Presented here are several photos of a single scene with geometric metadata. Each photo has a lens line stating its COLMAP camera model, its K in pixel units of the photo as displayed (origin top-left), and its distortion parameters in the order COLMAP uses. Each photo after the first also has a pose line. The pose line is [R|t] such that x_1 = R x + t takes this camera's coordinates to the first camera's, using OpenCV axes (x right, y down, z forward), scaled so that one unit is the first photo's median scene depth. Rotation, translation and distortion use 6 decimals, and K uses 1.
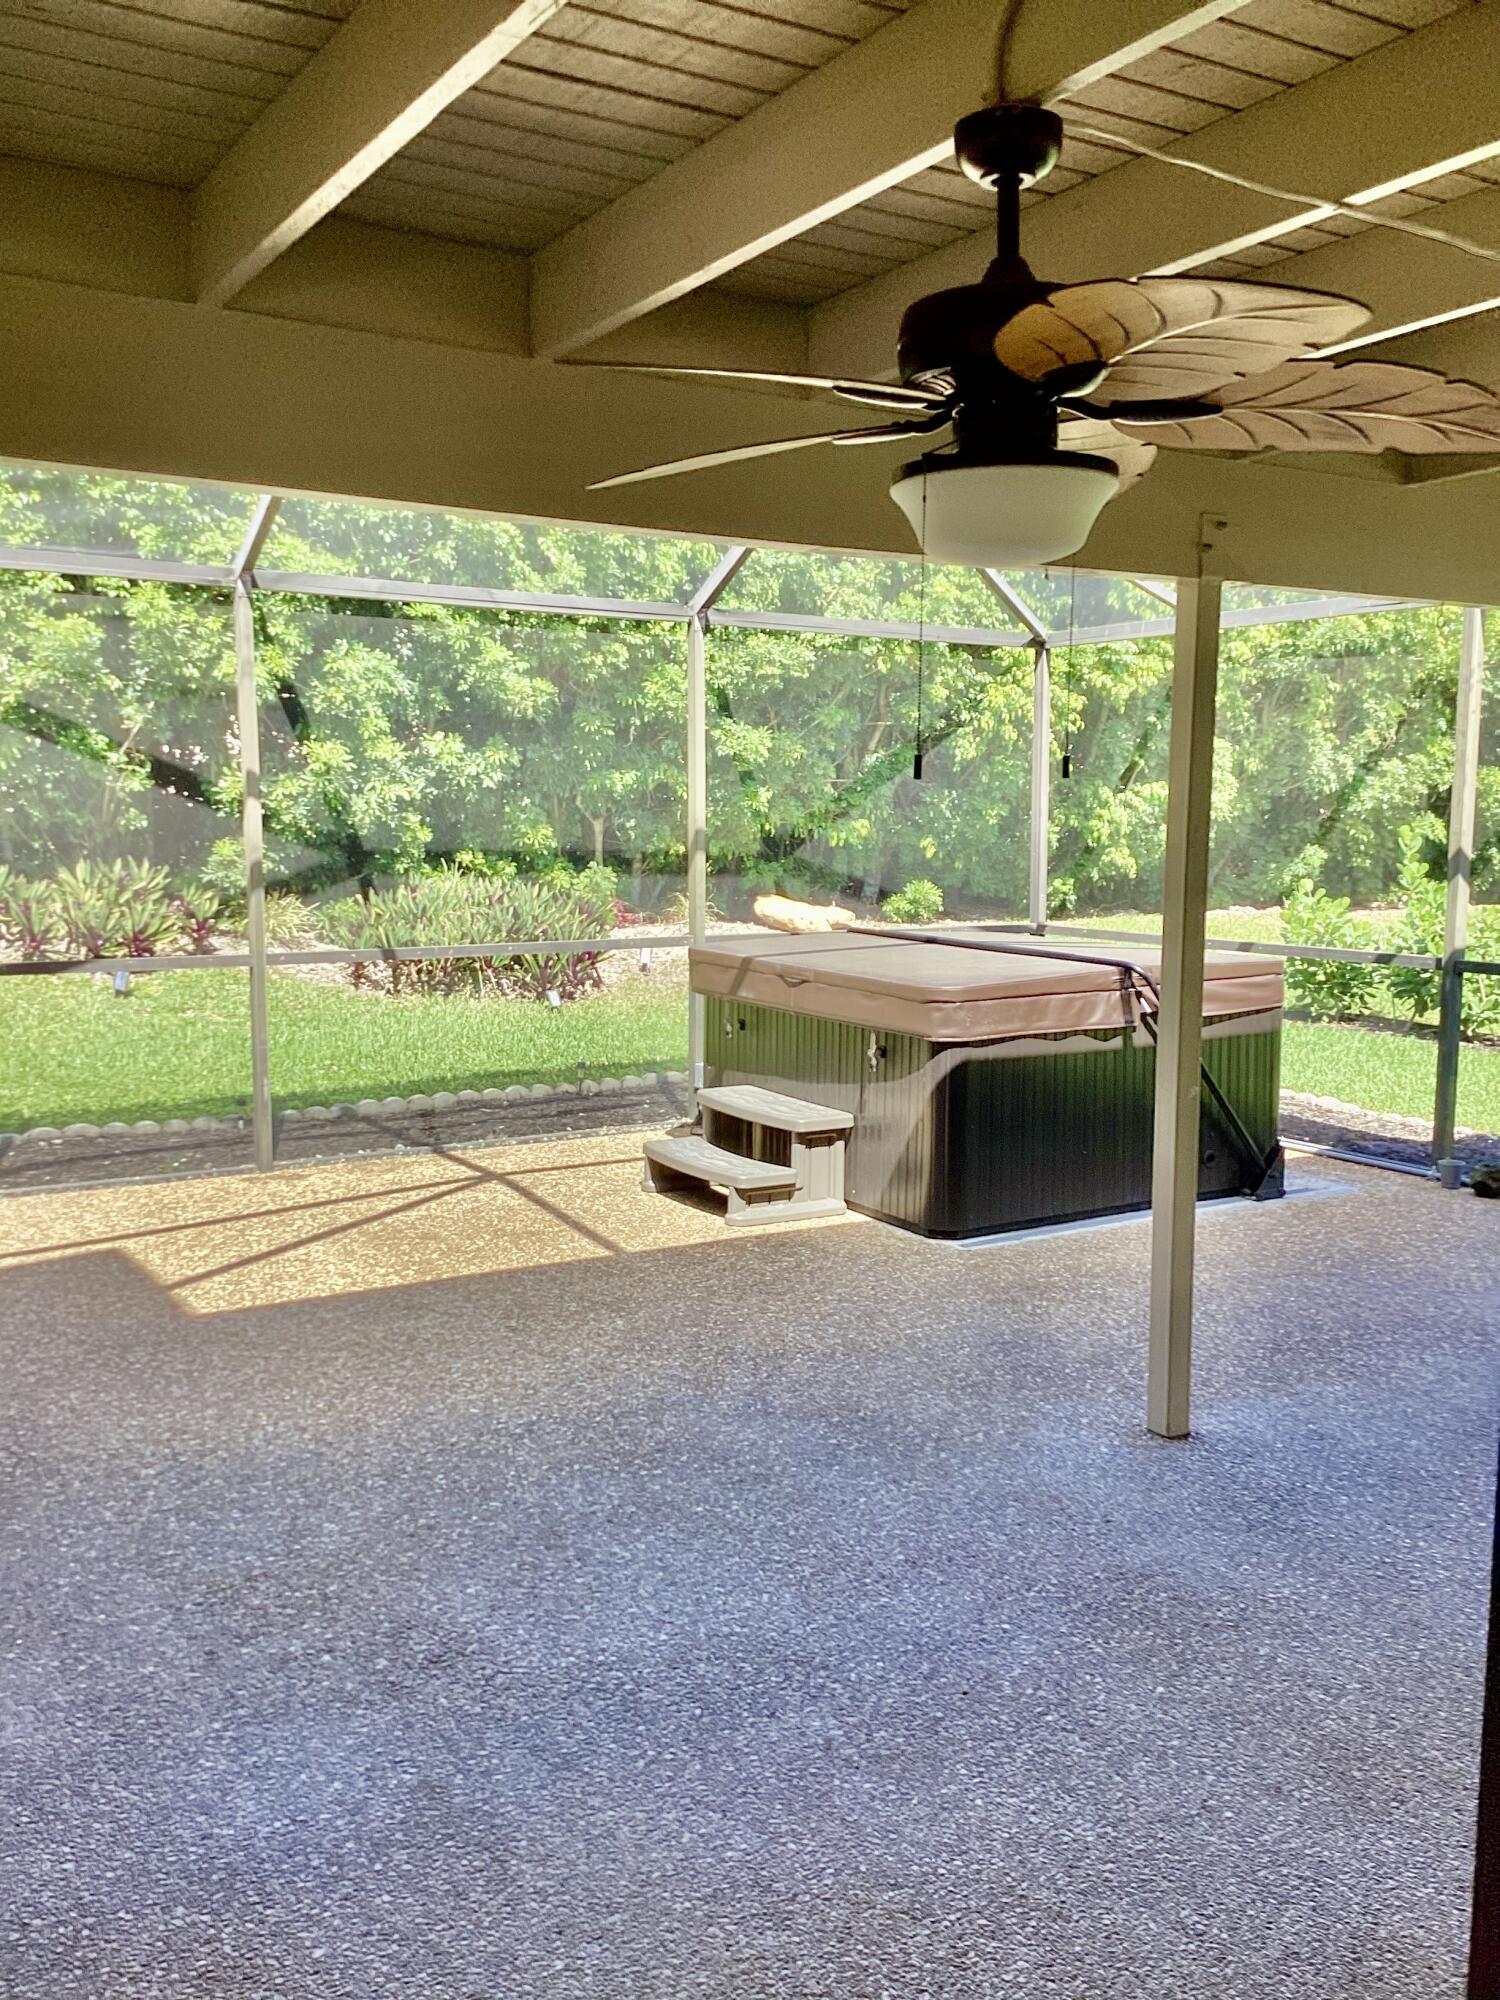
lens RADIAL K [[1817.7, 0, 750.0], [0, 1817.7, 1000.0], [0, 0, 1]] dist [0.177462, -0.234829]
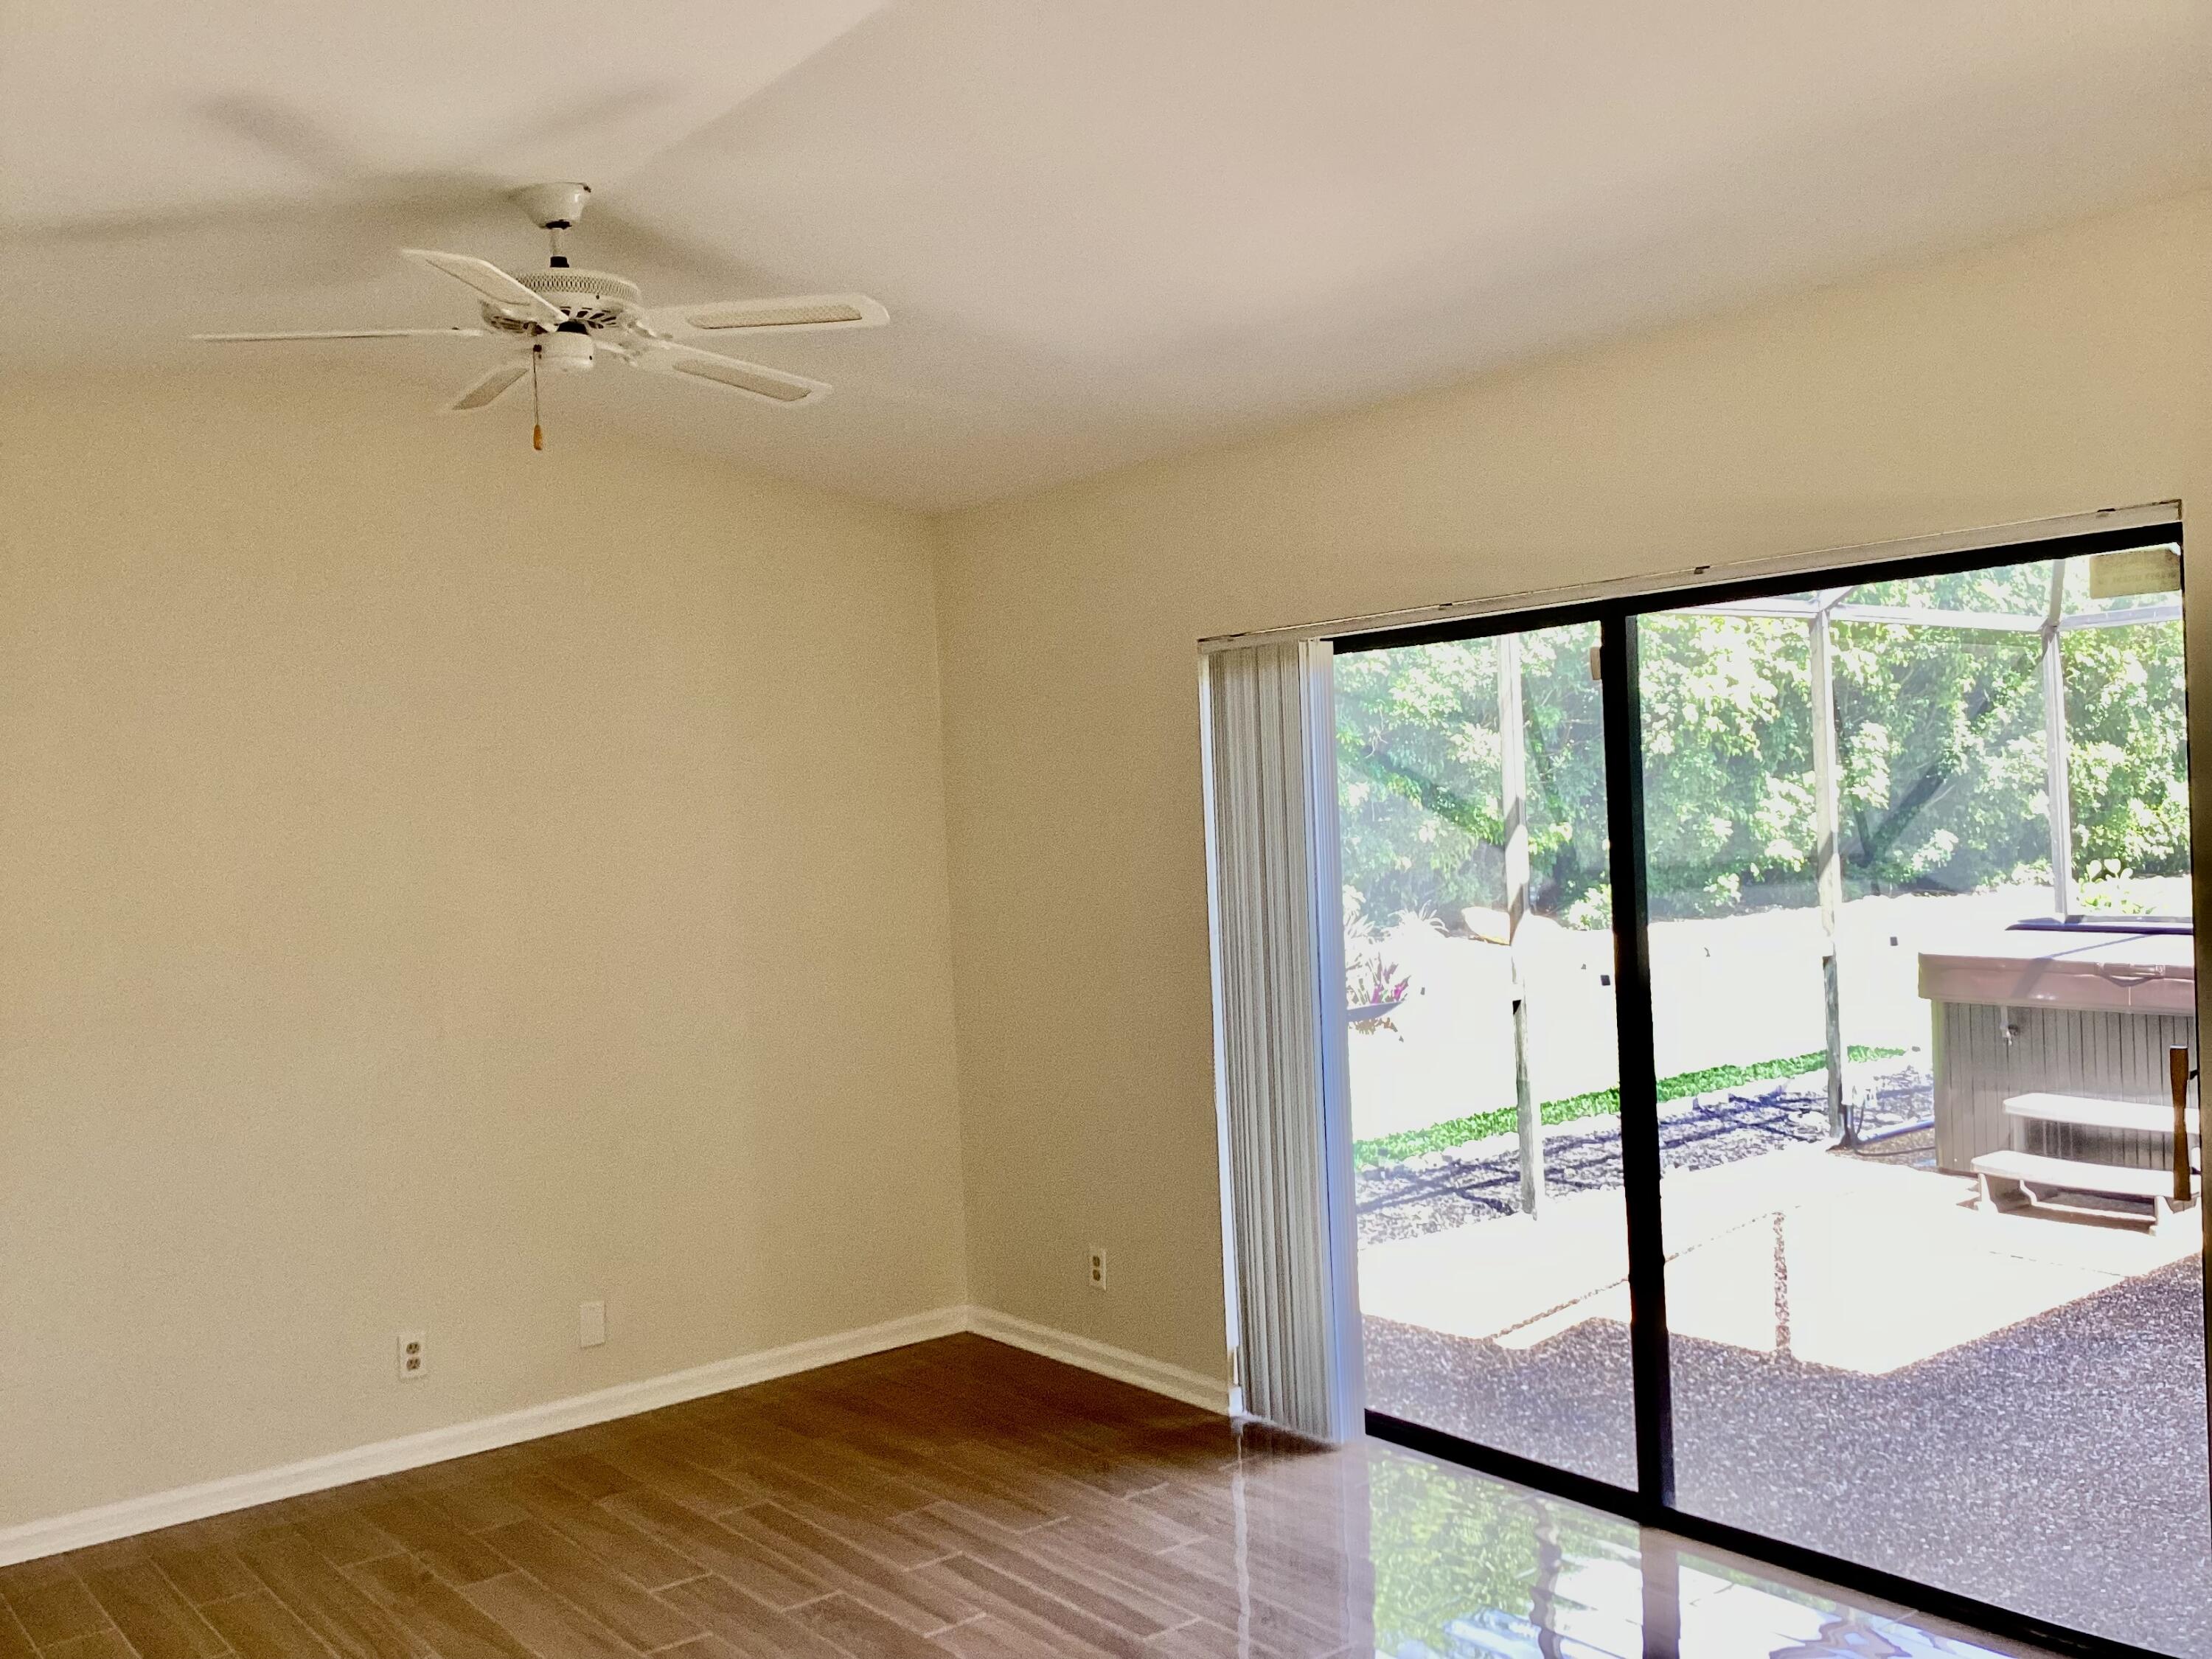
lens RADIAL K [[1987.4, 0, 1117.4], [0, 1987.4, 836.4], [0, 0, 1]] dist [0.119669, -0.220903]
pose [[0.992267, -0.054750, 0.111397, -0.320970], [0.065845, 0.992957, -0.098491, -0.006613], [-0.105220, 0.105064, 0.988883, 0.008217]]
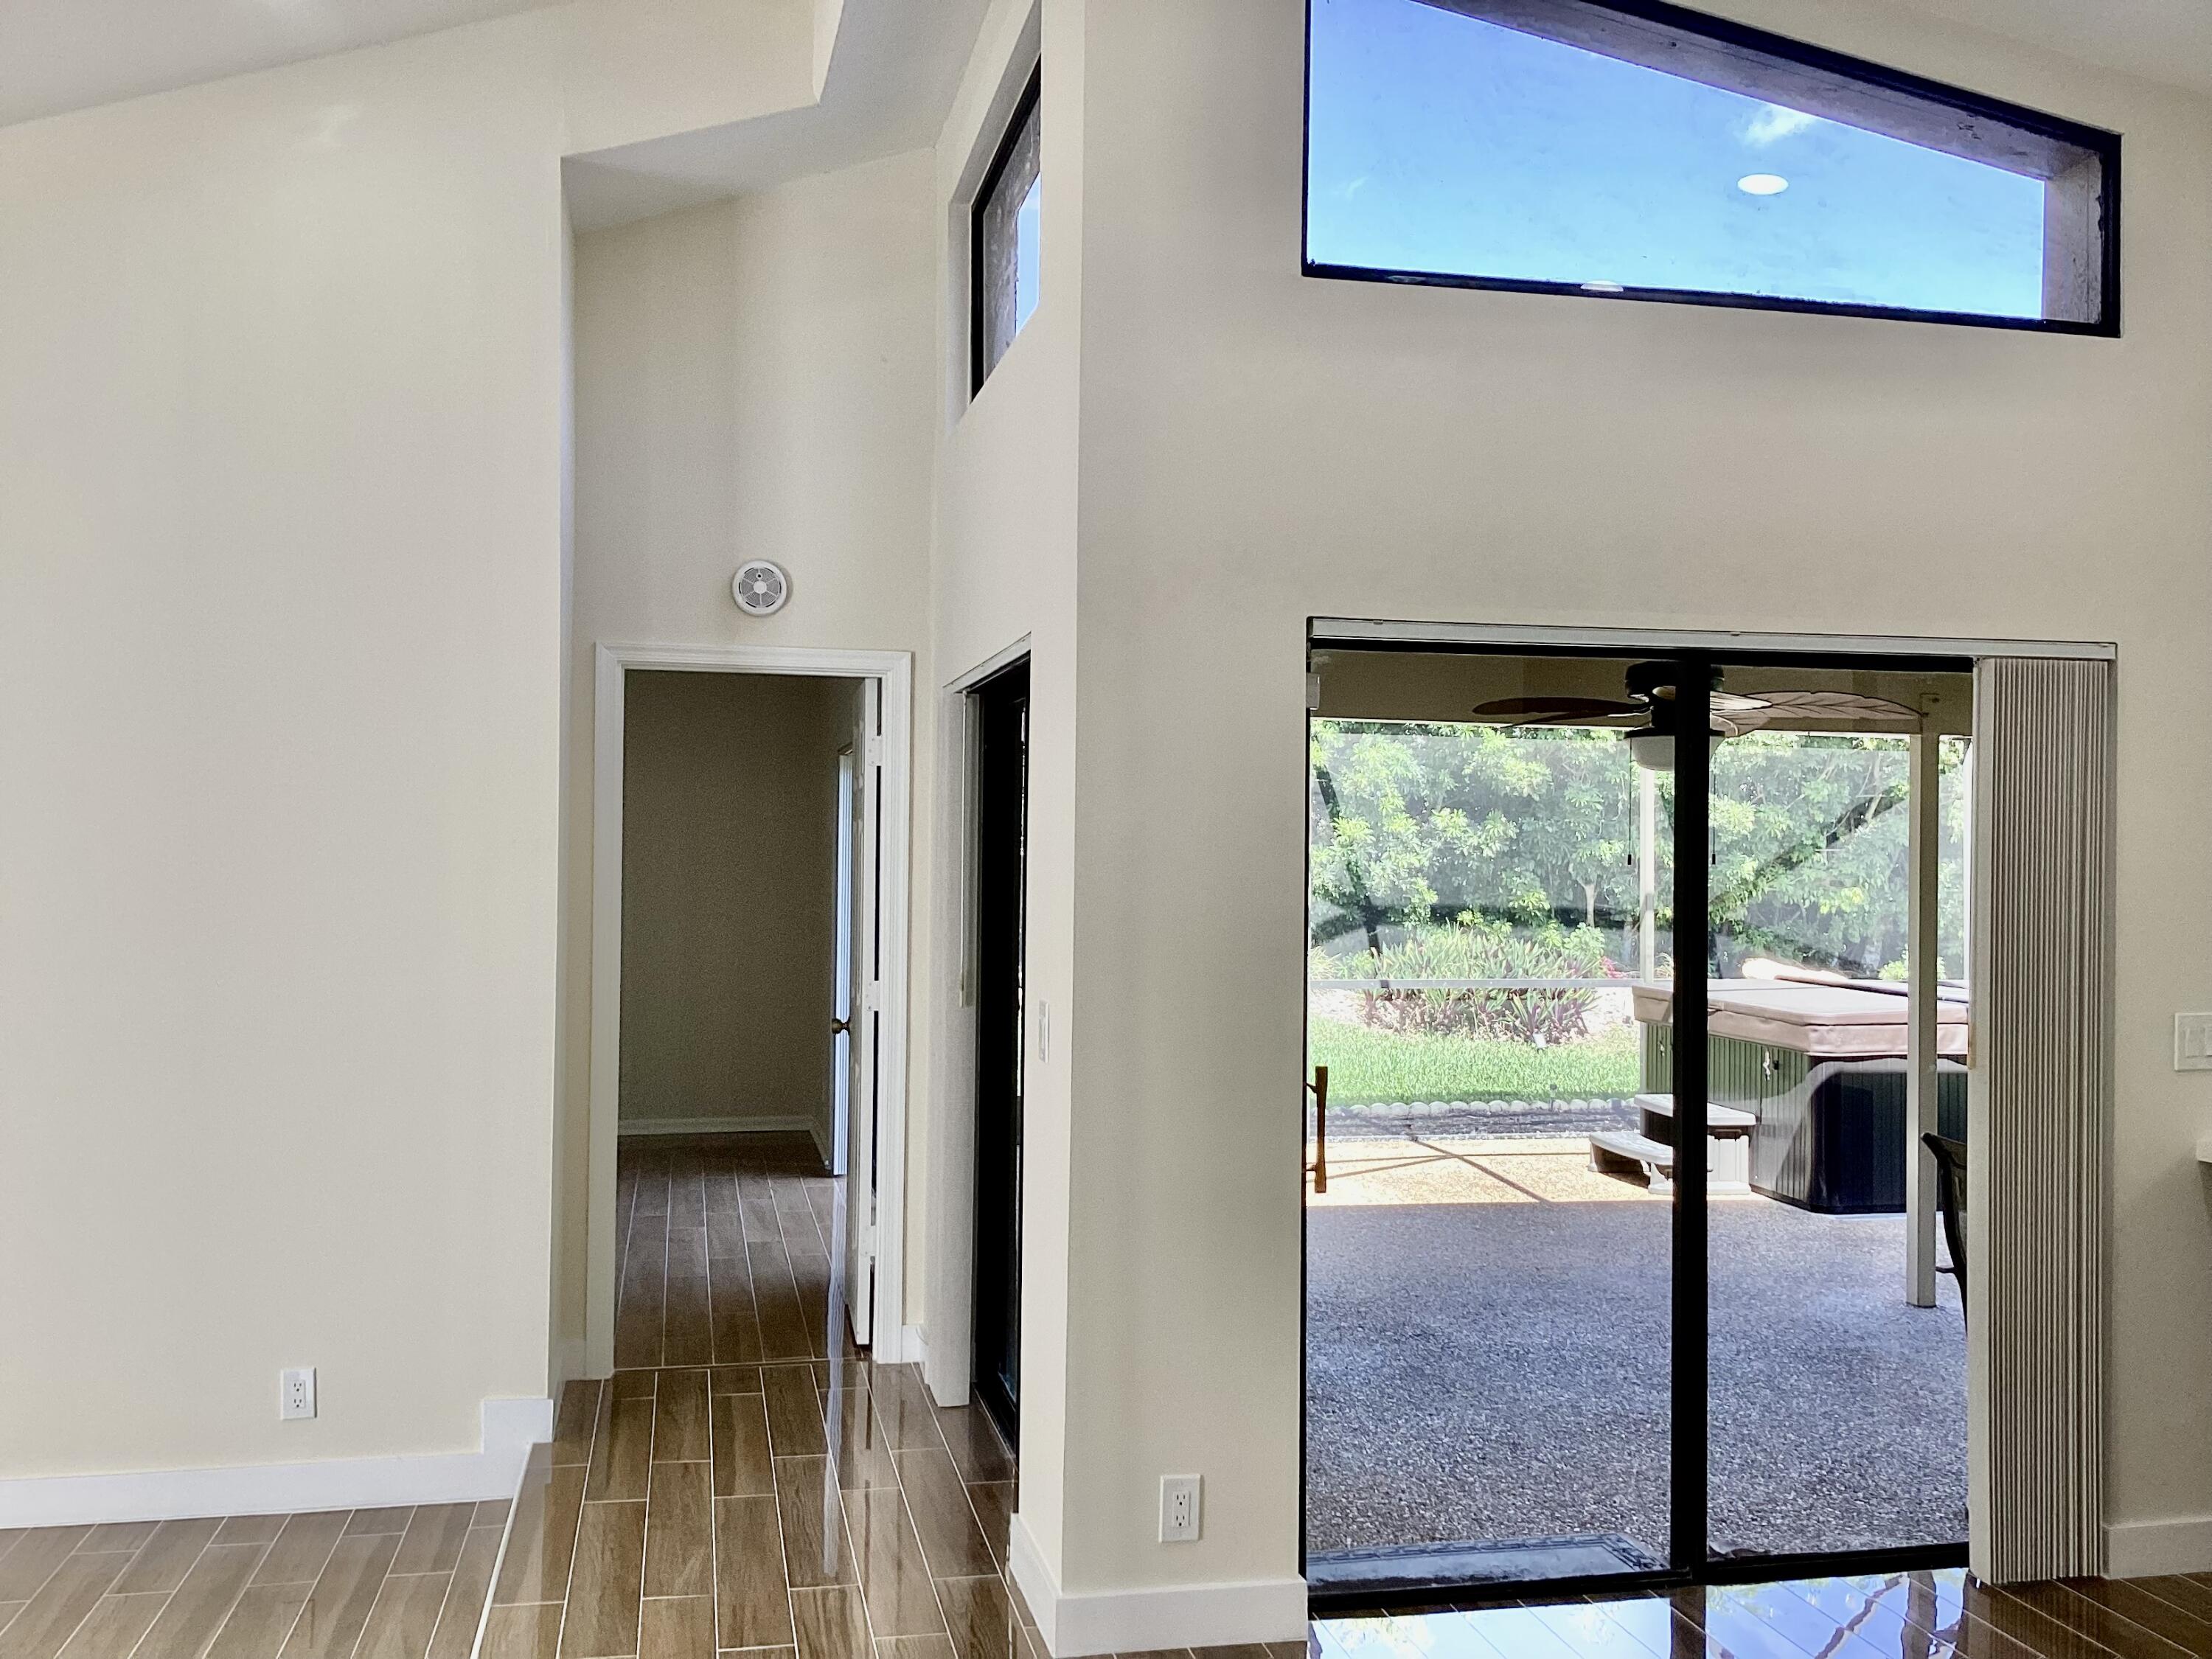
lens RADIAL K [[1987.4, 0, 1117.4], [0, 1987.4, 836.4], [0, 0, 1]] dist [0.119669, -0.220903]
pose [[0.944374, 0.002239, -0.328865, 0.049466], [-0.042448, 0.992443, -0.115135, 0.025391], [0.326122, 0.122690, 0.937332, -0.251065]]
